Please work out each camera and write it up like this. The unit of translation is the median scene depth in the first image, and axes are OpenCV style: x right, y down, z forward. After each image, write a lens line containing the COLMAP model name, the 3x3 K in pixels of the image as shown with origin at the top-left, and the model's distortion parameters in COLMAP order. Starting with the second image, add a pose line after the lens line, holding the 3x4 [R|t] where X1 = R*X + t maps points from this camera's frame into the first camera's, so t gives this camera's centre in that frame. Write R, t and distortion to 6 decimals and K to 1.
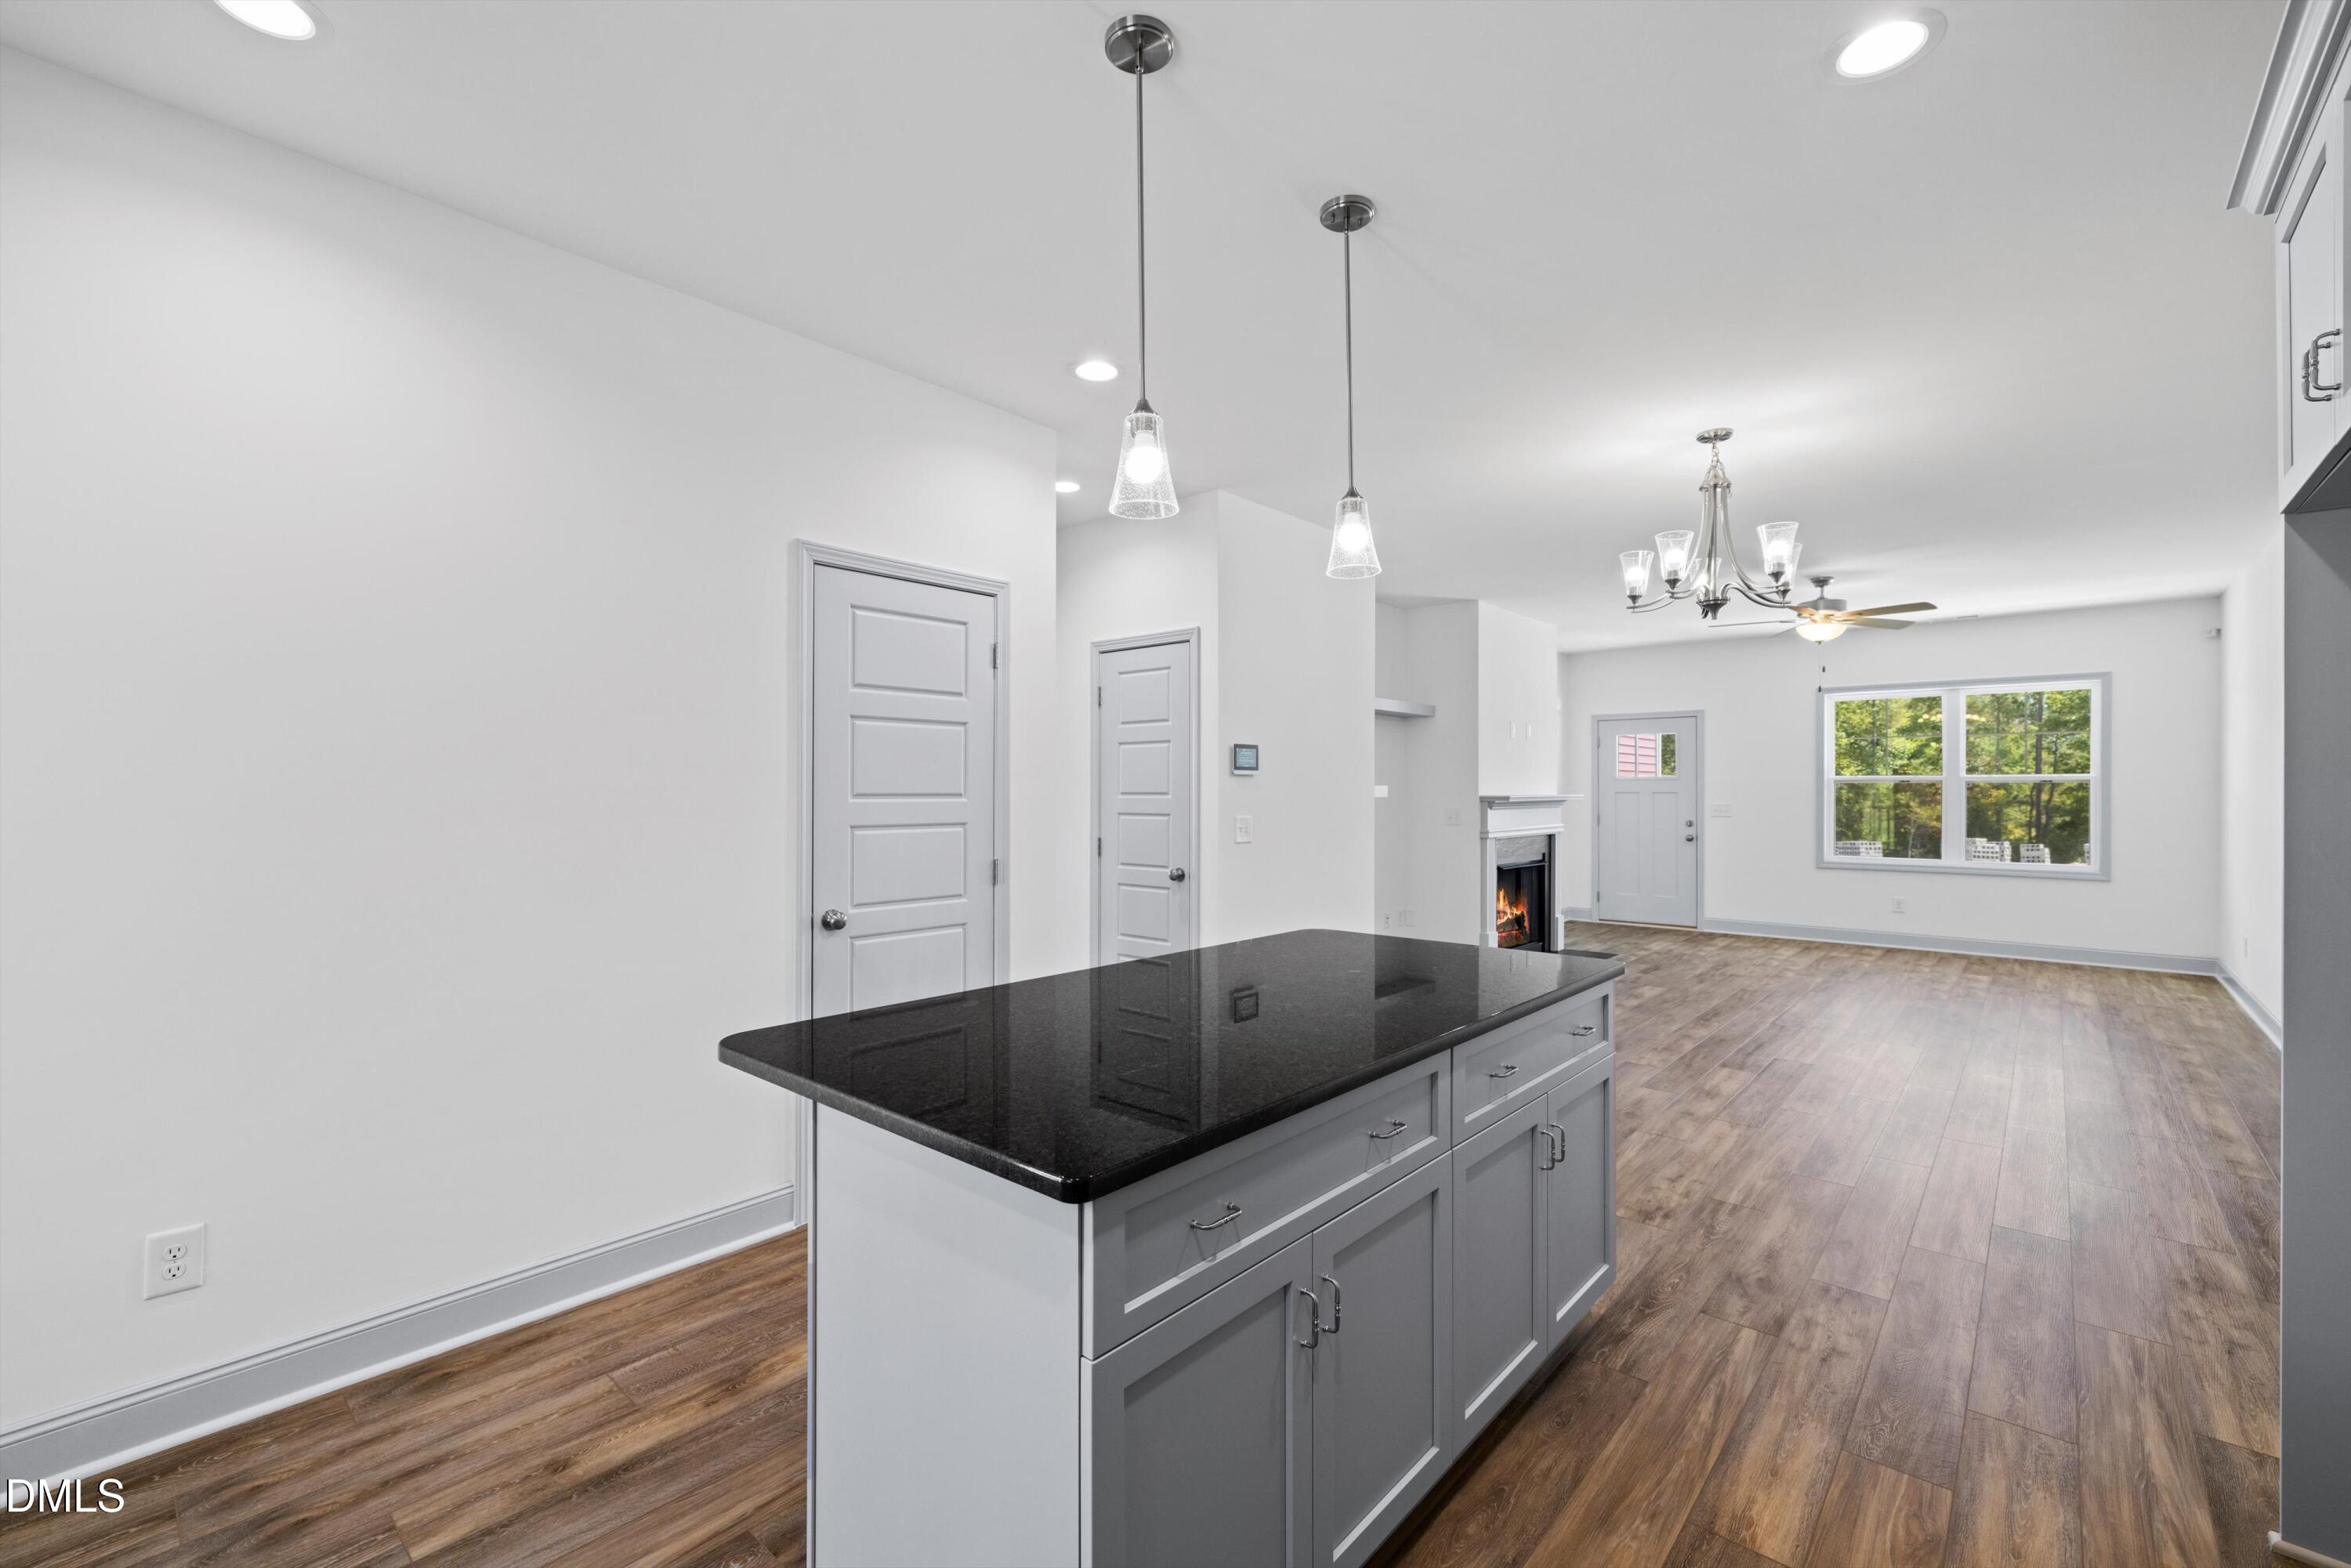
lens RADIAL K [[995.0, 0, 1179.6], [0, 995.0, 780.1], [0, 0, 1]] dist [0.009627, -0.000011]
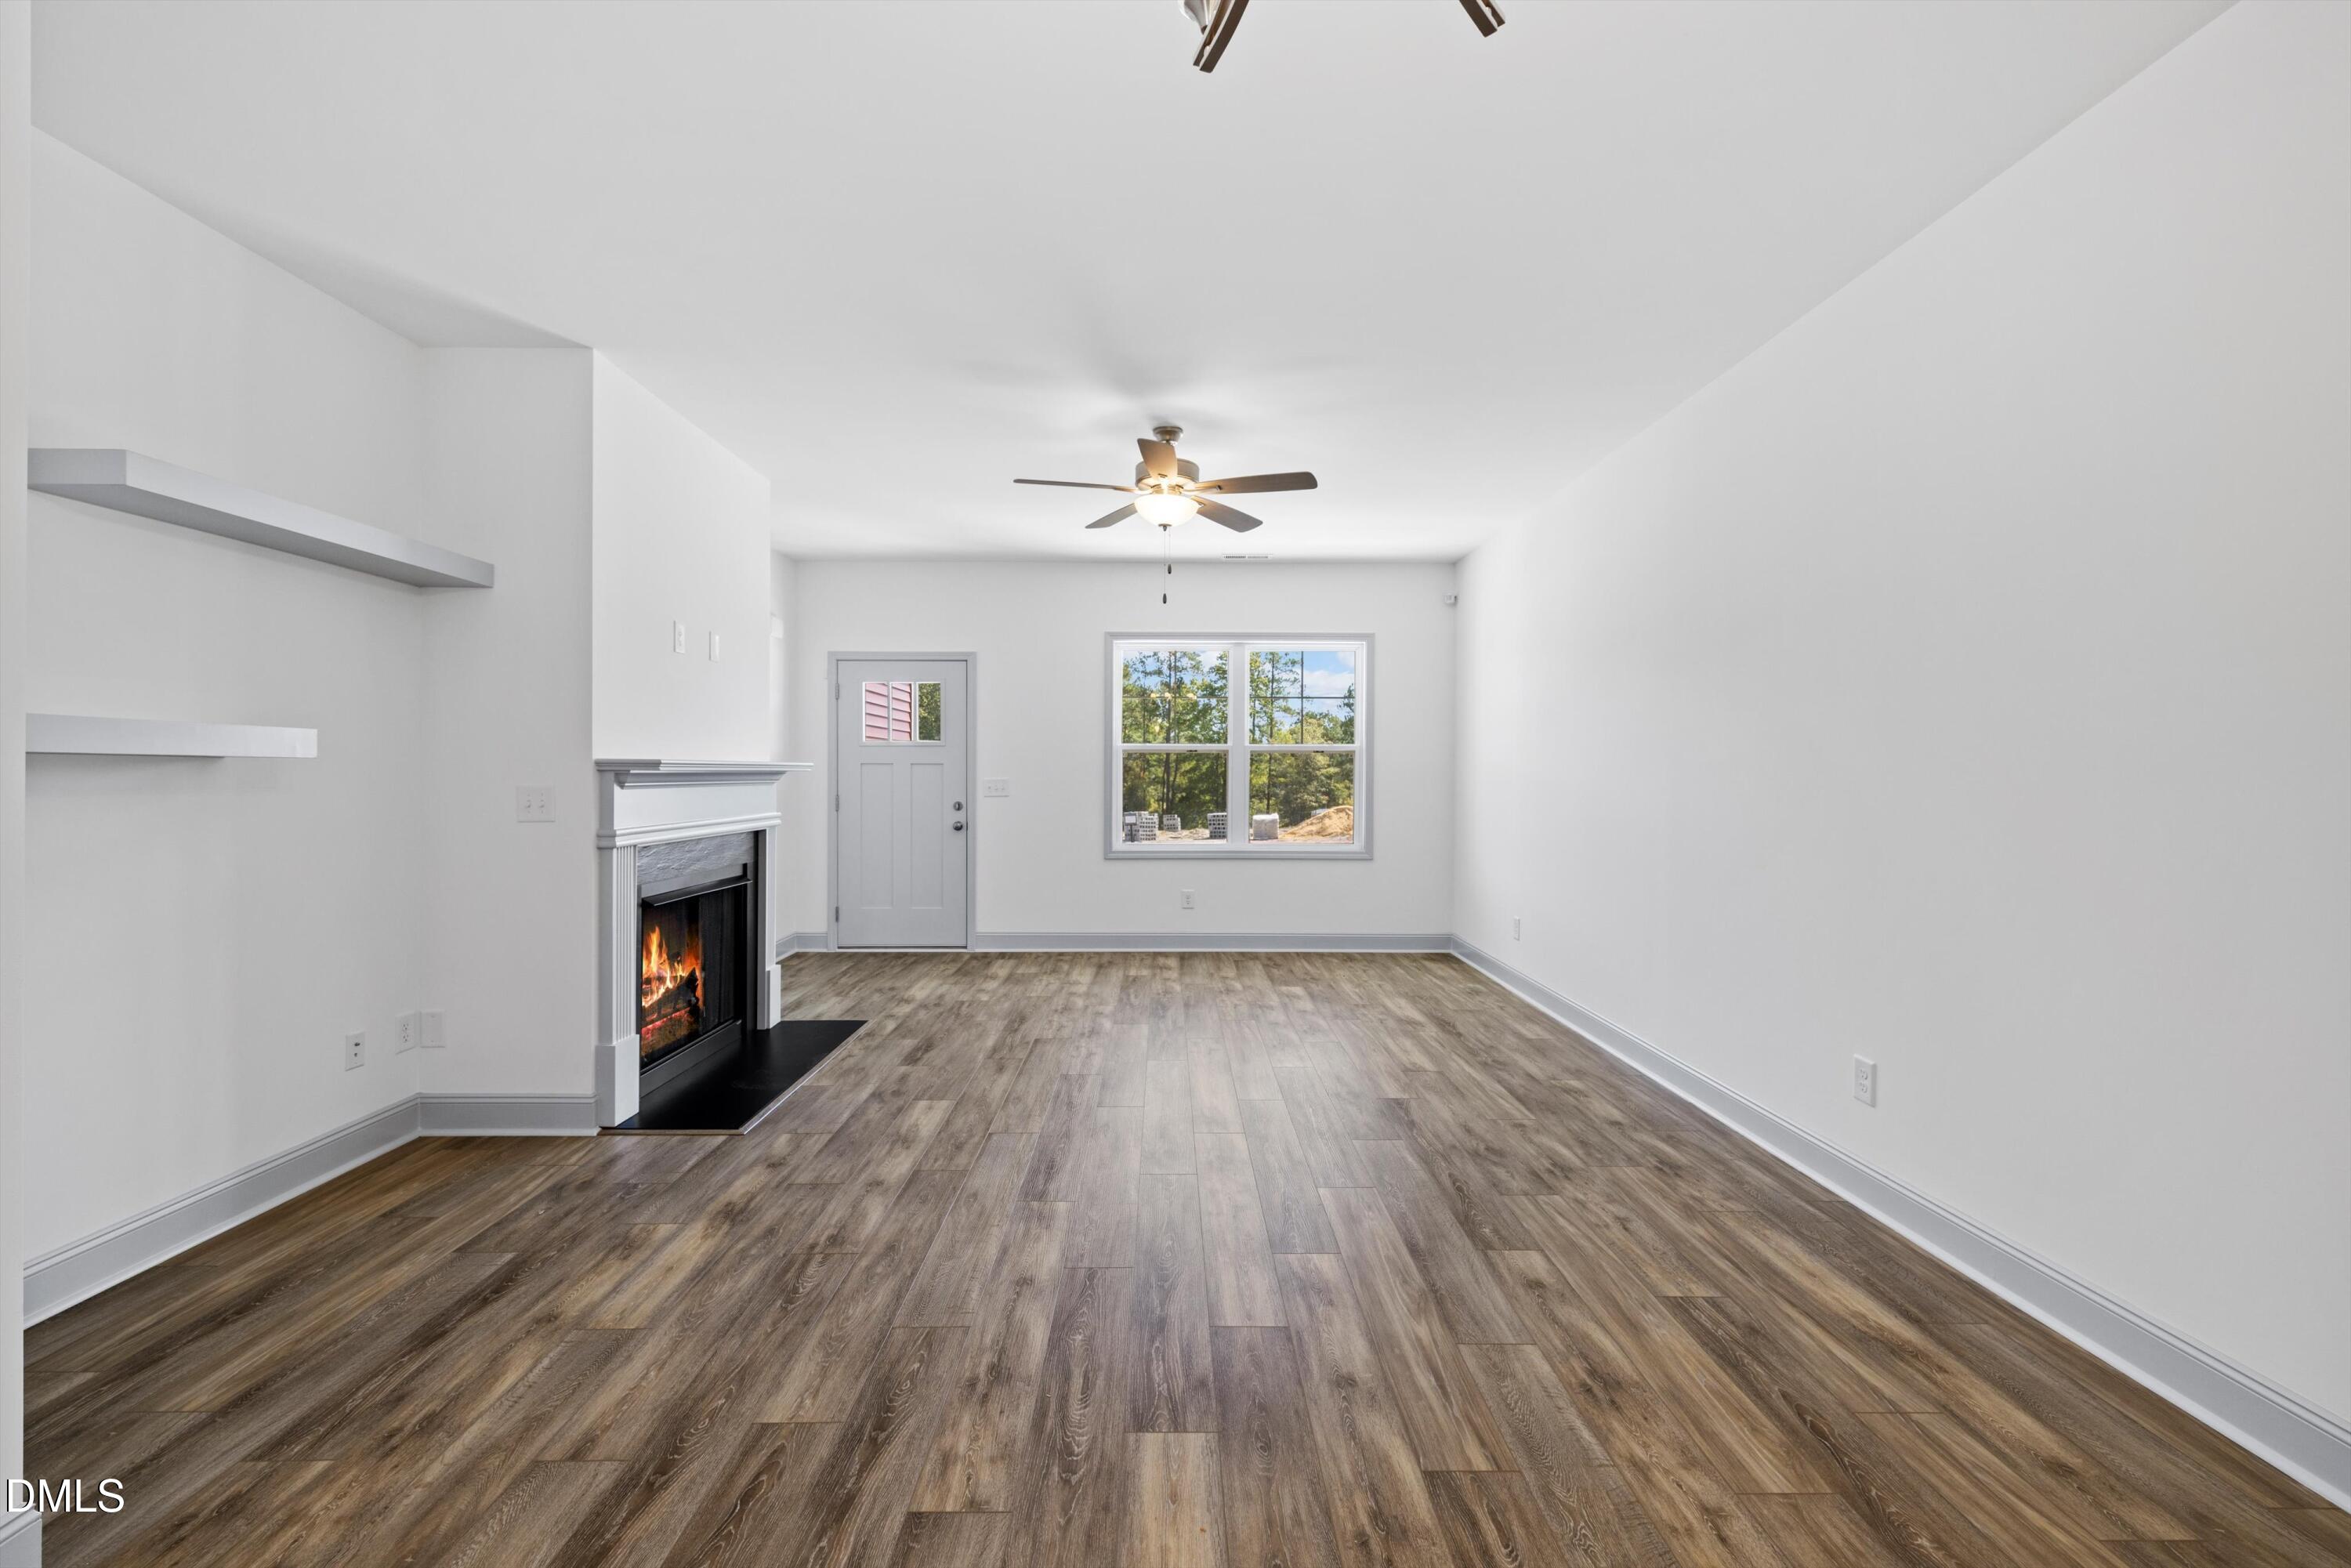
lens RADIAL K [[888.6, 0, 1137.9], [0, 888.6, 783.8], [0, 0, 1]] dist [-0.002153, -0.000066]
pose [[0.750296, -0.005185, 0.661081, 0.196793], [-0.007330, 0.999843, 0.016162, 0.017089], [-0.661061, -0.016972, 0.750140, 0.465849]]
